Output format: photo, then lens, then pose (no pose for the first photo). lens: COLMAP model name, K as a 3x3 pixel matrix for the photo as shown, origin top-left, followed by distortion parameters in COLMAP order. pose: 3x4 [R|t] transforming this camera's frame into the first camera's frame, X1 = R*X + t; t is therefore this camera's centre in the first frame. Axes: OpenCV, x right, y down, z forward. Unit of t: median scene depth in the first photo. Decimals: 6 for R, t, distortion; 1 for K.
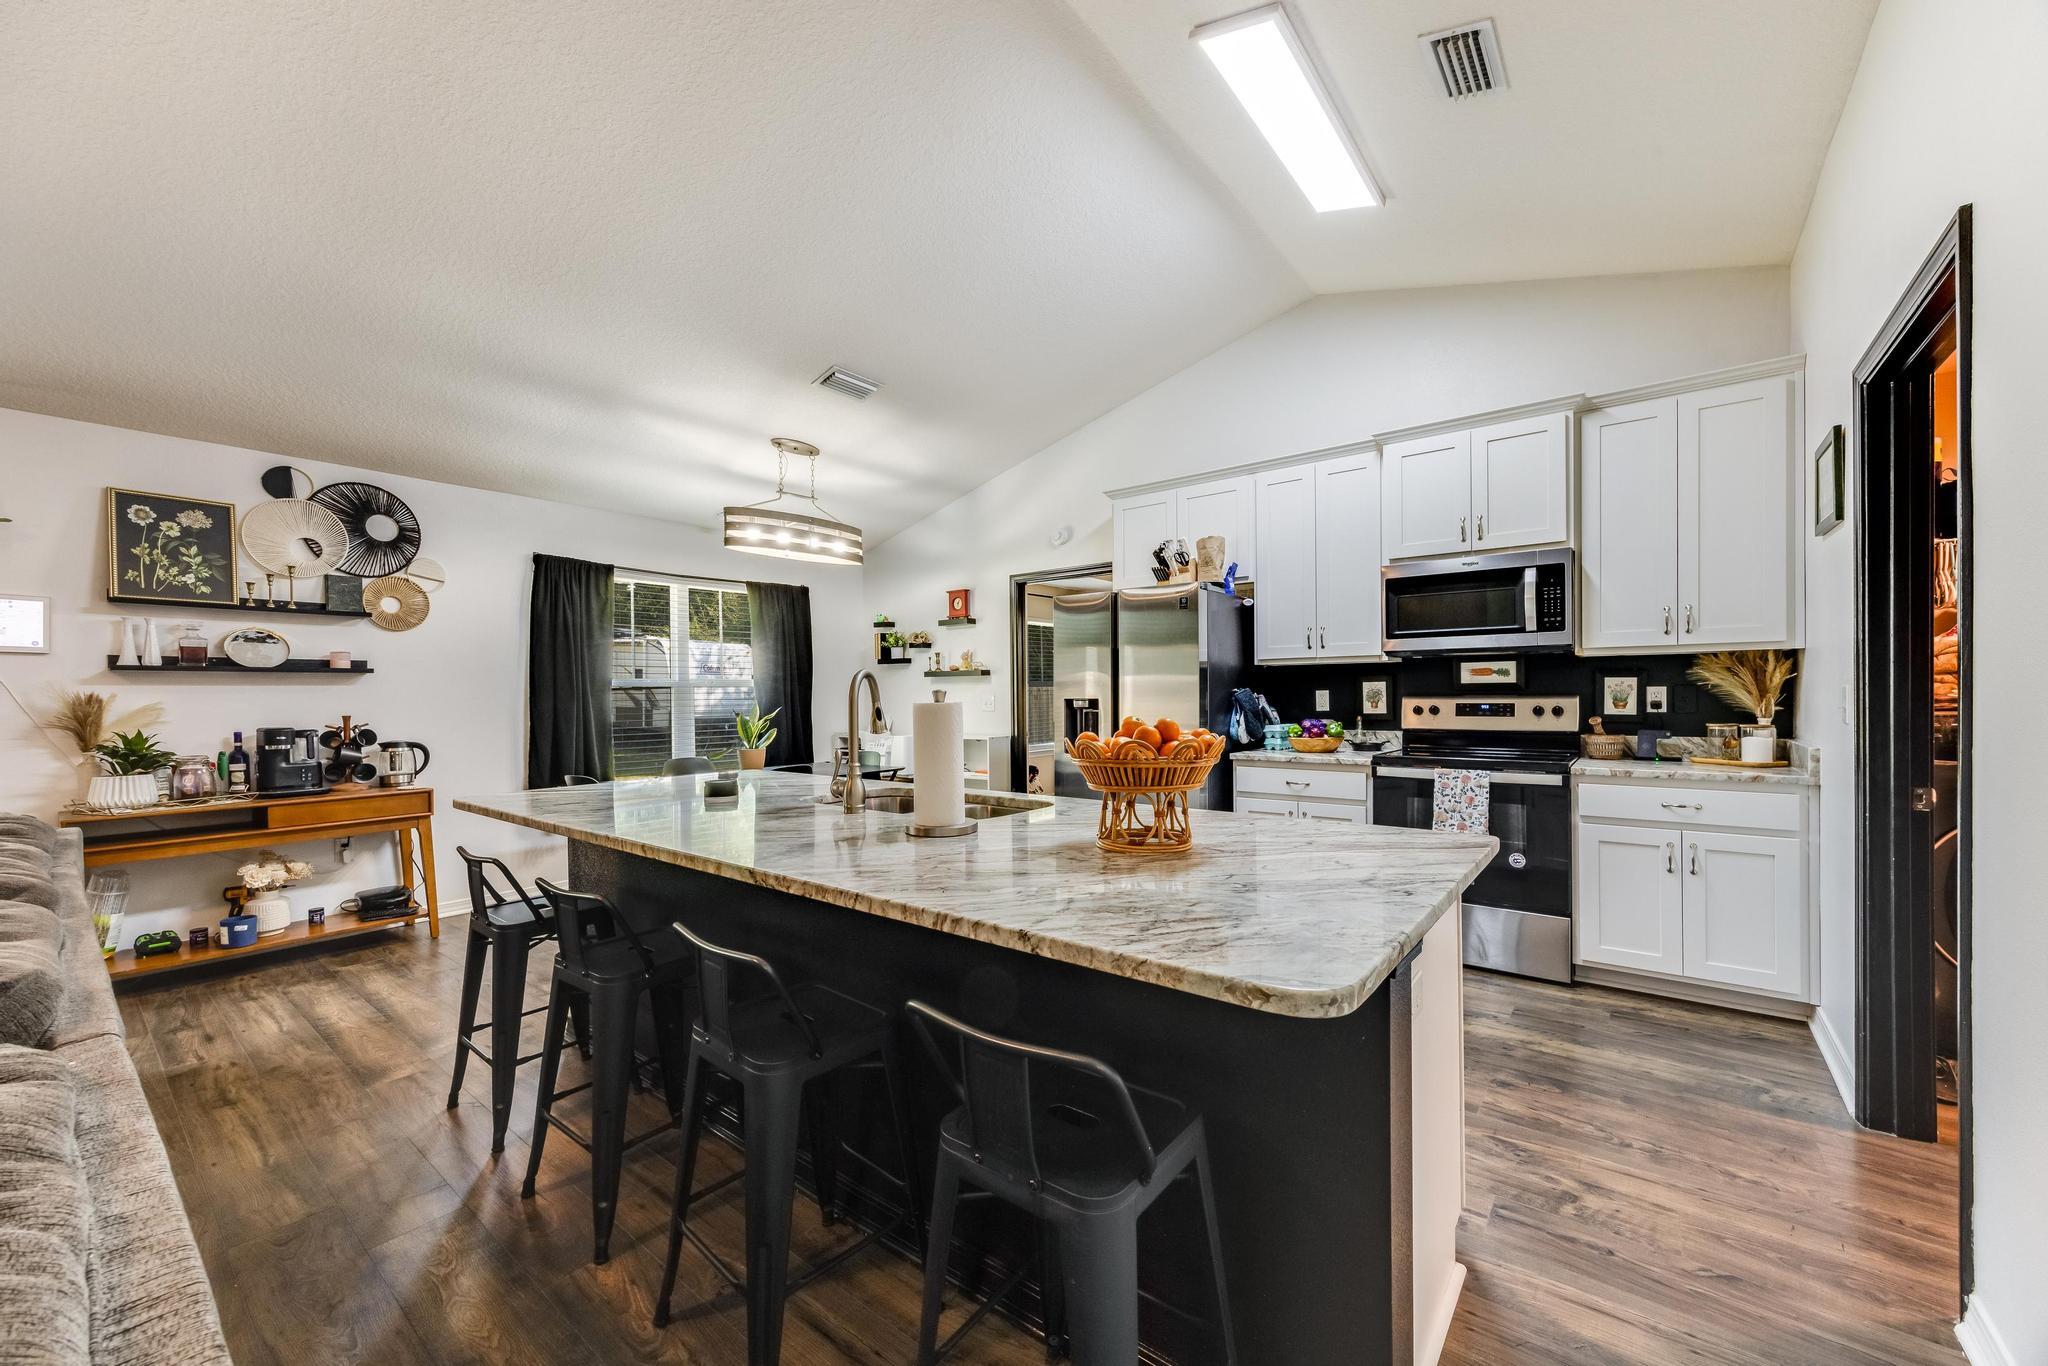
lens RADIAL K [[907.7, 0, 979.4], [0, 907.7, 700.7], [0, 0, 1]] dist [-0.000538, 0.000253]
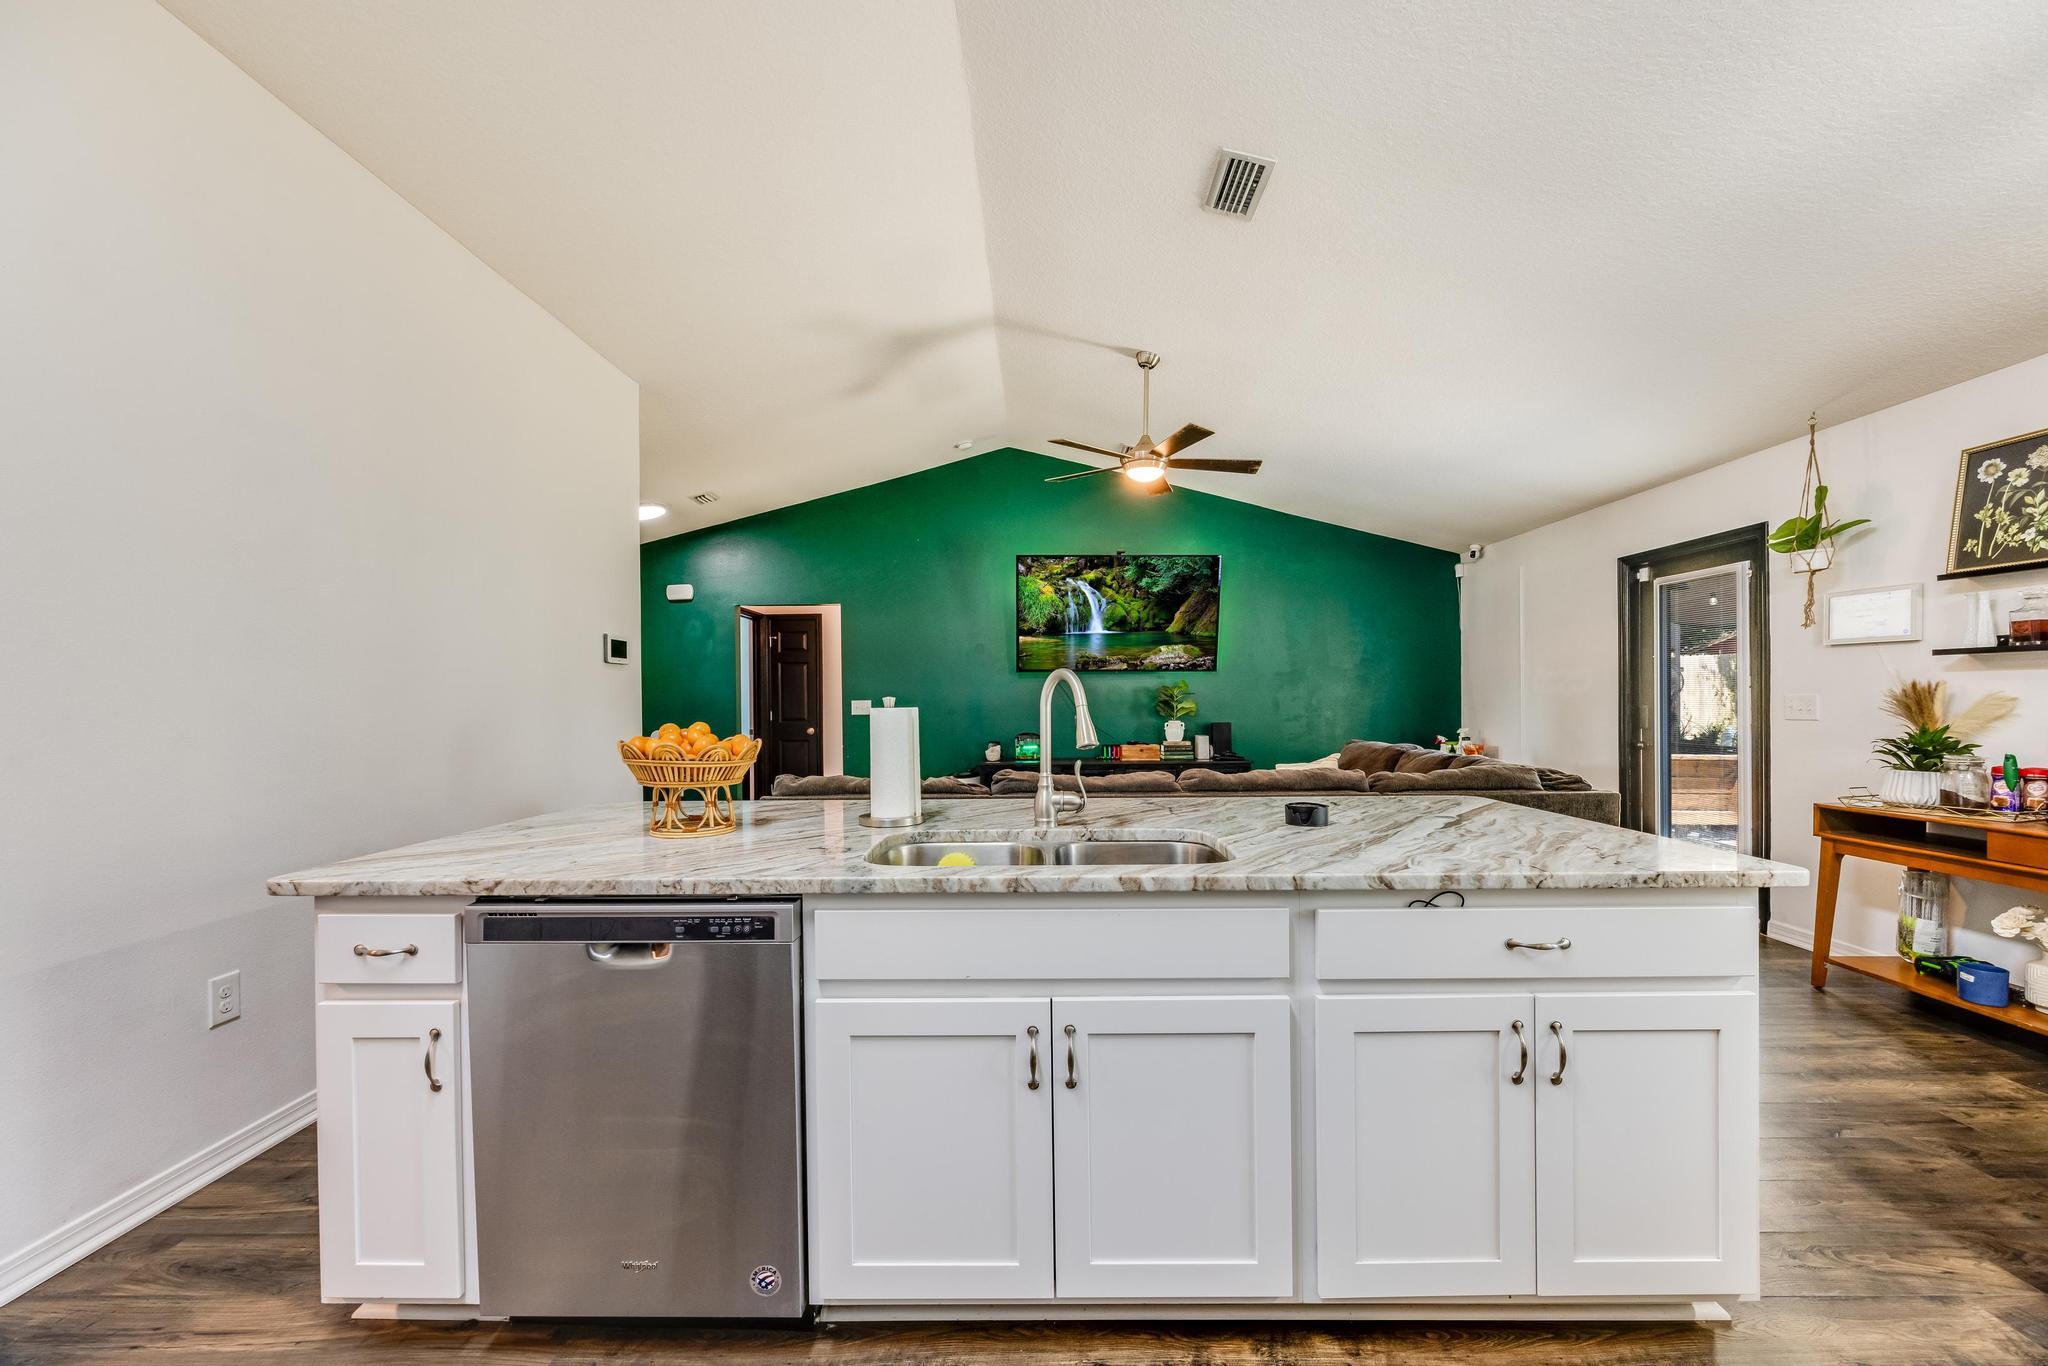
lens RADIAL K [[769.7, 0, 1017.3], [0, 769.7, 701.2], [0, 0, 1]] dist [-0.008494, 0.000142]
pose [[-0.775080, 0.017724, -0.631614, 0.238028], [0.010708, 0.999831, 0.014917, -0.008811], [0.631772, 0.004798, -0.775139, 0.976353]]
